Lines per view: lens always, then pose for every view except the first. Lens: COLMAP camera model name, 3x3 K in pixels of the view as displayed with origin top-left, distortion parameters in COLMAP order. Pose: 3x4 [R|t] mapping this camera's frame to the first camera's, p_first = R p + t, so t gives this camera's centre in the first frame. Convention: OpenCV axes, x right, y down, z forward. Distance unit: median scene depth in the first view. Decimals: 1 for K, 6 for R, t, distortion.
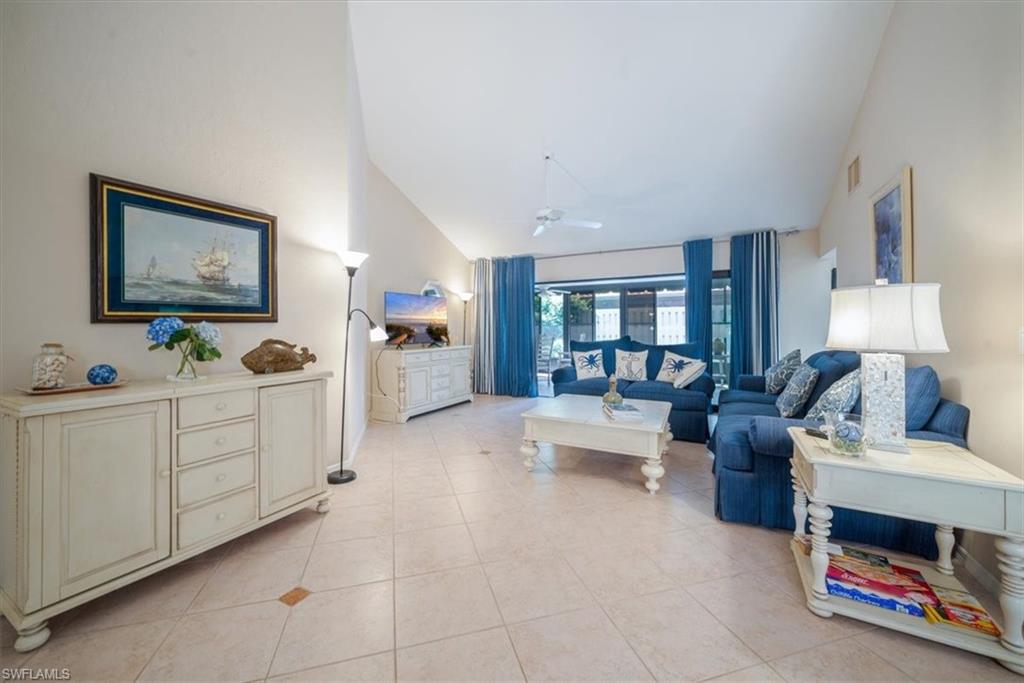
lens RADIAL K [[394.1, 0, 498.7], [0, 394.1, 326.1], [0, 0, 1]] dist [-0.003046, -0.000067]
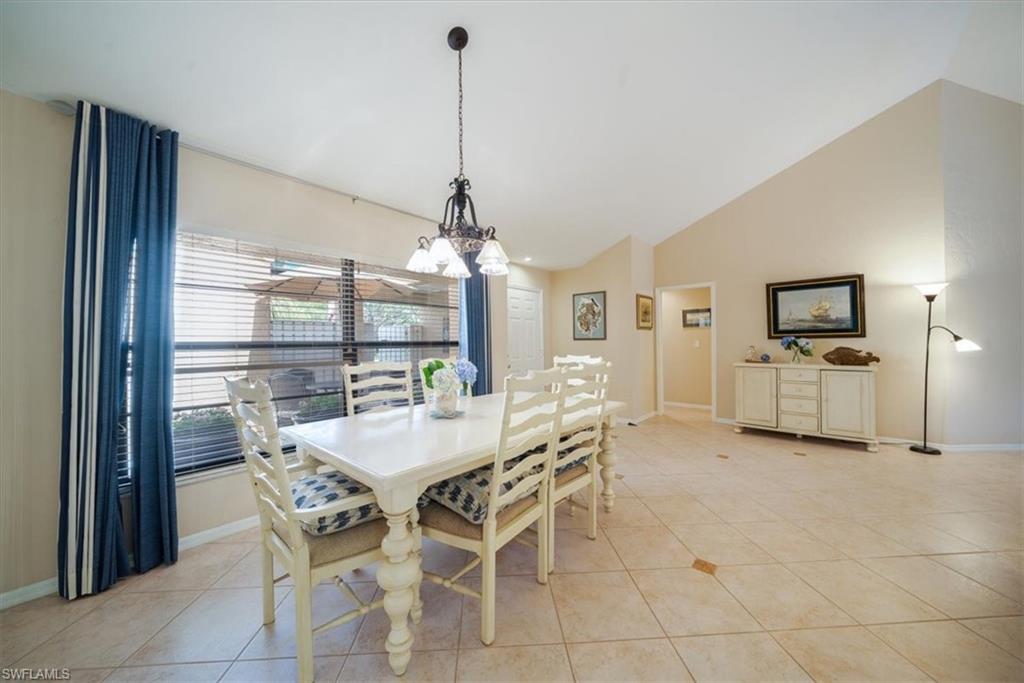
lens RADIAL K [[366.2, 0, 513.4], [0, 366.2, 332.8], [0, 0, 1]] dist [0.000169, -0.001516]
pose [[-0.231893, -0.017578, -0.972582, 1.142681], [0.008095, 0.999767, -0.019999, -0.008191], [0.972708, -0.012511, -0.231697, -0.079364]]
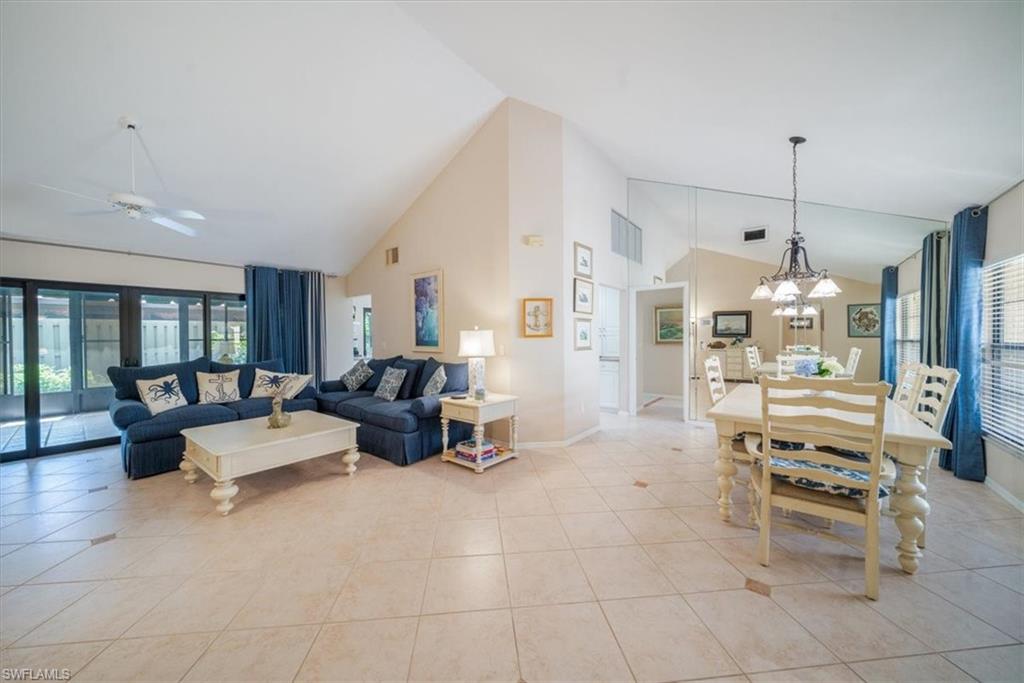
lens RADIAL K [[366.2, 0, 507.8], [0, 366.2, 337.7], [0, 0, 1]] dist [0.000169, -0.001516]
pose [[0.159342, -0.002430, 0.987221, -0.630821], [0.003269, 0.999993, 0.001934, -0.029746], [-0.987218, 0.002919, 0.159348, 0.245980]]
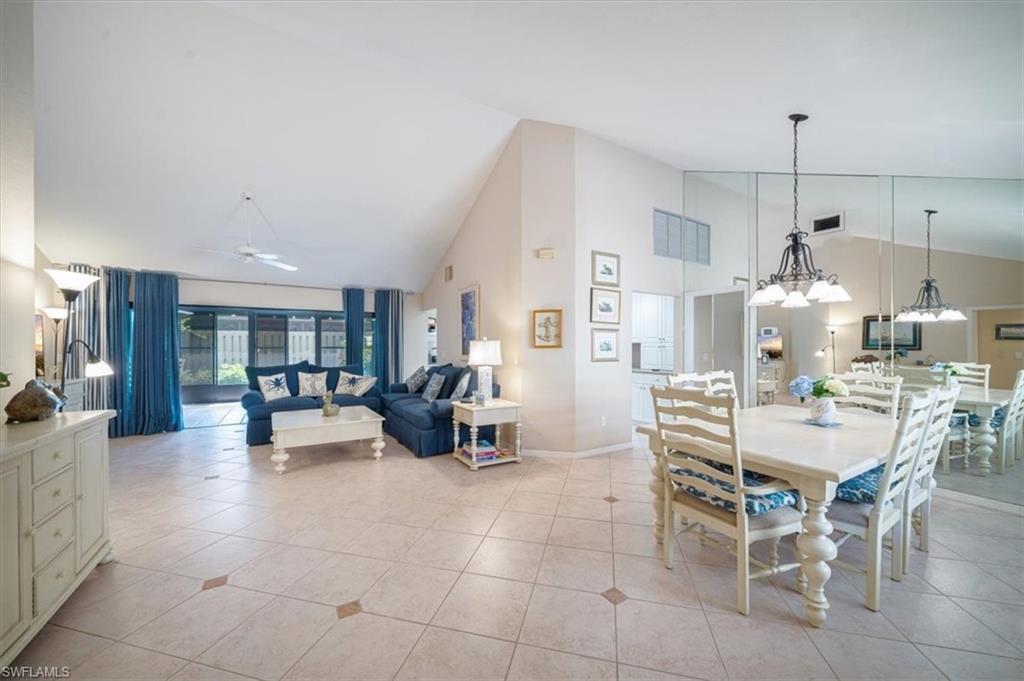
lens RADIAL K [[394.1, 0, 513.8], [0, 394.1, 345.4], [0, 0, 1]] dist [-0.003046, -0.000067]
pose [[0.494696, 0.003420, 0.869059, -0.630439], [-0.004061, 0.999990, -0.001624, -0.034422], [-0.869057, -0.002726, 0.494705, -0.237282]]
